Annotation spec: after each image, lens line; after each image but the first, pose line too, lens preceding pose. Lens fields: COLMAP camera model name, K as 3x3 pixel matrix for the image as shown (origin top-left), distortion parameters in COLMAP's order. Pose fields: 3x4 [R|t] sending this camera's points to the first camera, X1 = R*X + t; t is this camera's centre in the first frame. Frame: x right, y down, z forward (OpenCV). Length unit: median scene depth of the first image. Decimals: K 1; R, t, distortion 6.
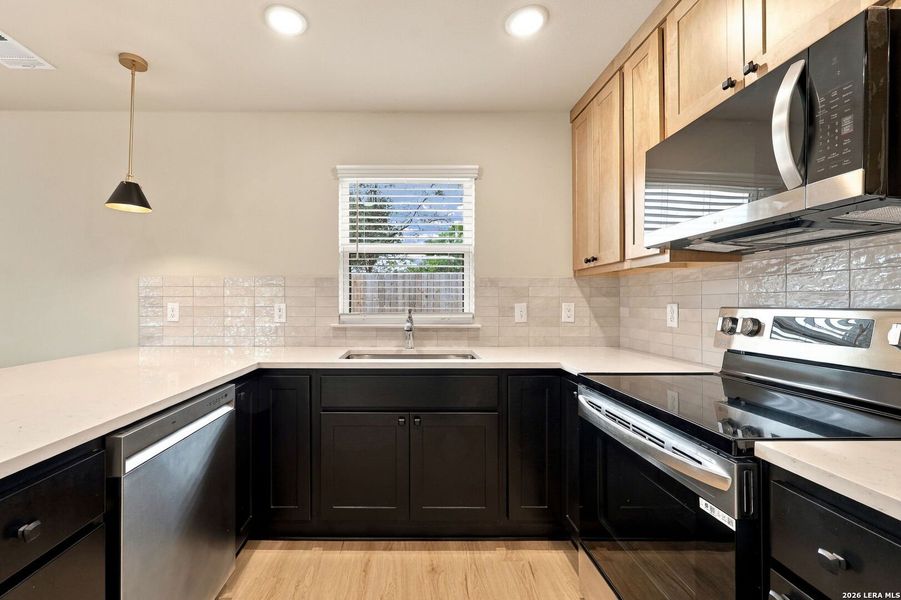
lens RADIAL K [[380.9, 0, 415.3], [0, 380.9, 301.7], [0, 0, 1]] dist [0.001135, 0.000587]
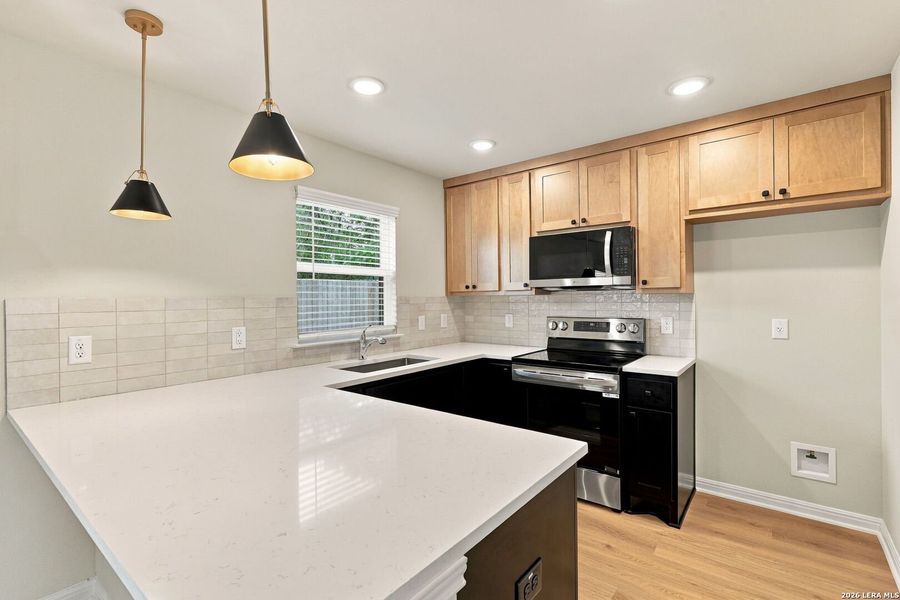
lens RADIAL K [[414.4, 0, 450.0], [0, 414.4, 300.0], [0, 0, 1]] dist [0.000447, 0.000129]
pose [[0.627759, -0.011728, 0.778319, -0.864055], [0.008489, 0.999930, 0.008221, -0.068466], [-0.778361, 0.001446, 0.627815, 0.004193]]
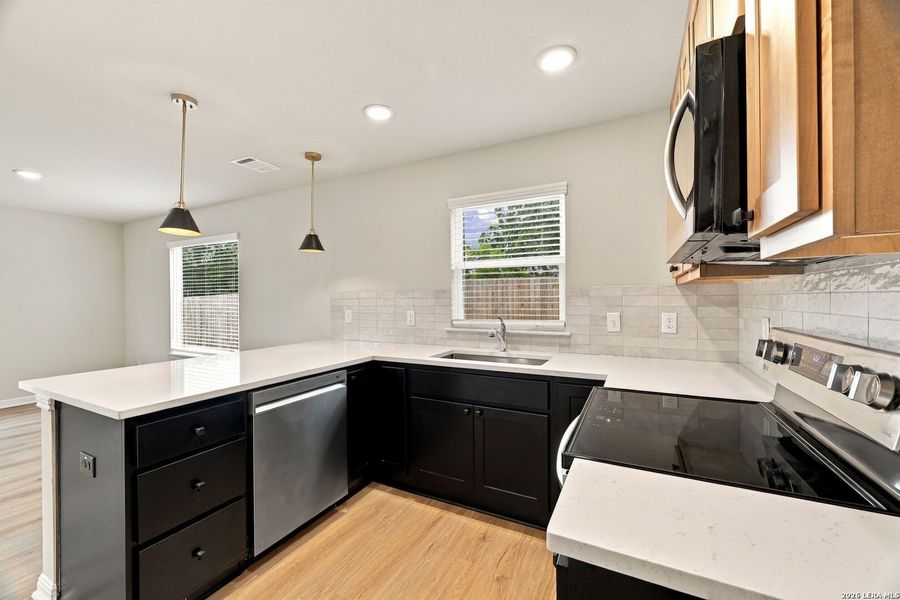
lens RADIAL K [[362.0, 0, 450.0], [0, 362.0, 300.0], [0, 0, 1]] dist [0.000755, 0.000008]
pose [[0.889949, -0.006150, -0.456019, 0.355166], [0.008400, 0.999960, 0.002908, -0.038221], [0.455983, -0.006418, 0.889966, -0.045217]]
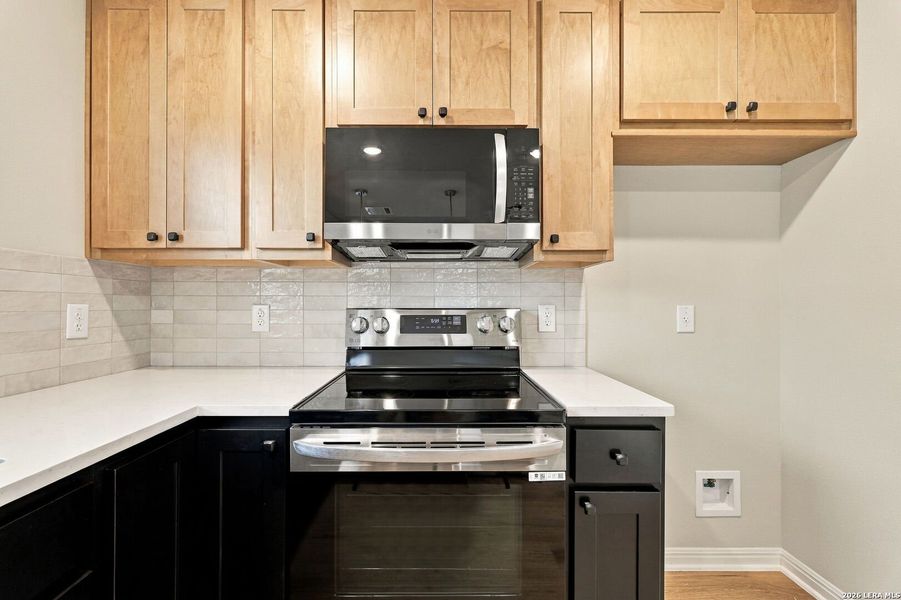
lens RADIAL K [[367.7, 0, 443.1], [0, 367.7, 303.1], [0, 0, 1]] dist [-0.001134, -0.000054]
pose [[0.003072, 0.006828, 0.999972, -0.147899], [-0.005065, 0.999964, -0.006812, 0.003177], [-0.999982, -0.005044, 0.003107, 0.500661]]
